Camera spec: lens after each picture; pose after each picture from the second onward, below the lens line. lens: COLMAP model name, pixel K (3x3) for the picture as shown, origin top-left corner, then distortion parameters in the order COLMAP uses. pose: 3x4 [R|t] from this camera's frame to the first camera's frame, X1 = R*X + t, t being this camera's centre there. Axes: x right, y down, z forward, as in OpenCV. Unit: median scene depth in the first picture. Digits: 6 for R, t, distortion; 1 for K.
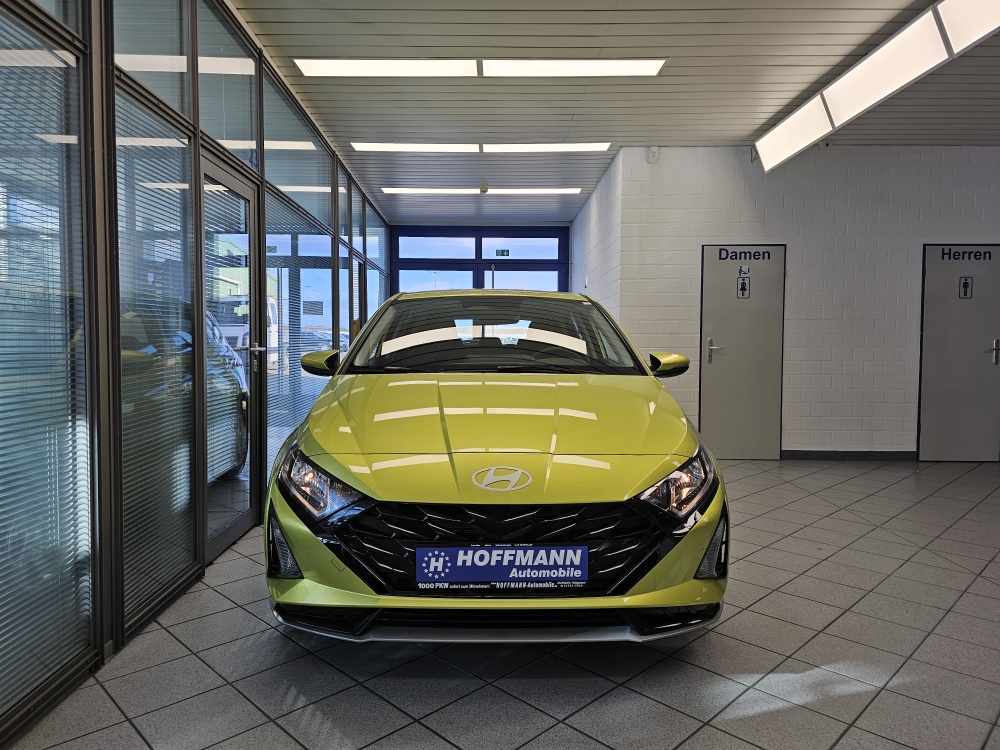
lens RADIAL K [[661.4, 0, 496.0], [0, 661.4, 363.1], [0, 0, 1]] dist [0.040625, -0.044241]
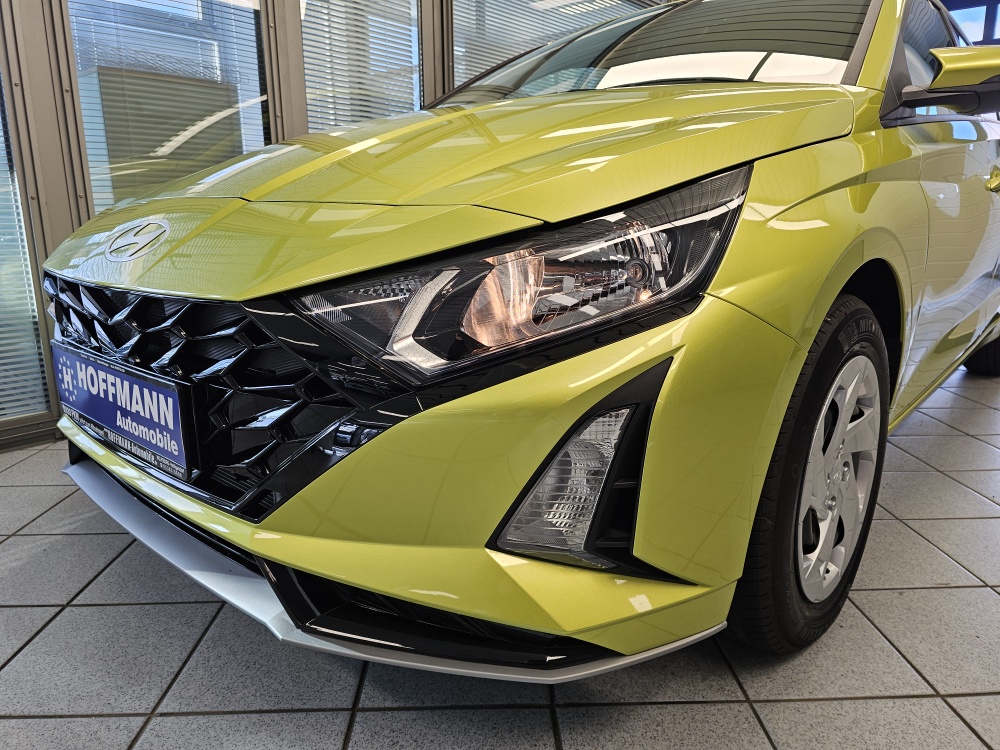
lens RADIAL K [[661.4, 0, 496.0], [0, 661.4, 363.1], [0, 0, 1]] dist [0.040625, -0.044241]
pose [[0.738852, 0.141078, -0.658935, 0.568667], [-0.024357, 0.982791, 0.183106, 0.167951], [0.673428, -0.119238, 0.729574, 0.808037]]
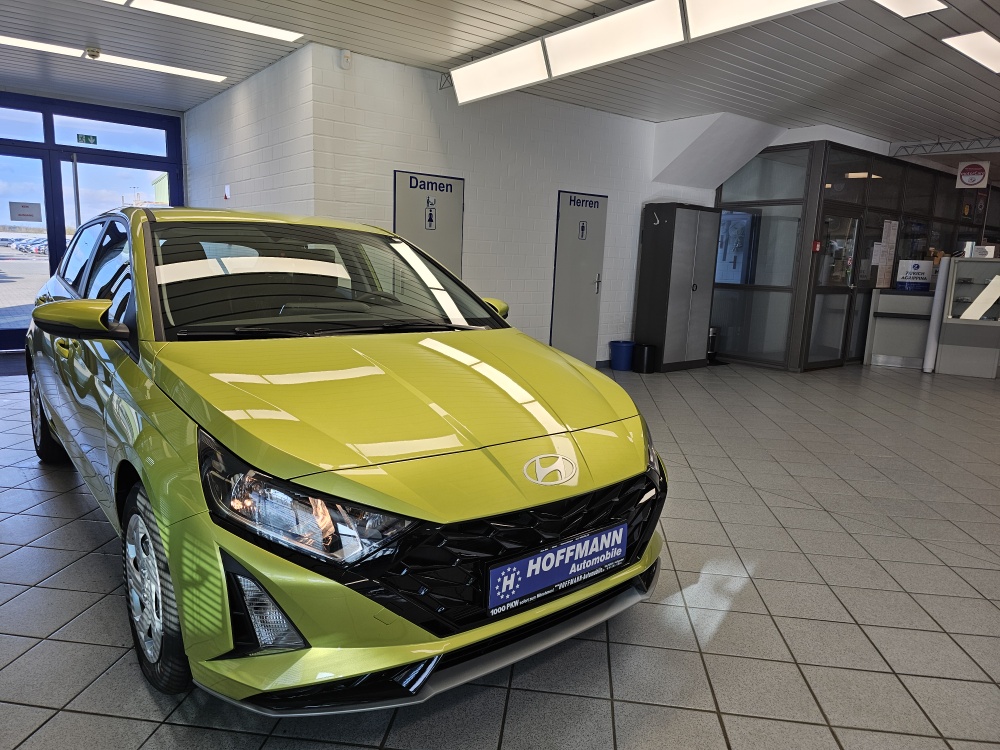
lens RADIAL K [[657.7, 0, 500.0], [0, 657.7, 375.0], [0, 0, 1]] dist [0.056522, -0.044195]
pose [[0.789547, -0.079560, 0.608511, -0.575069], [-0.011755, 0.989418, 0.144615, -0.076907], [-0.613578, -0.121333, 0.780257, 0.376559]]
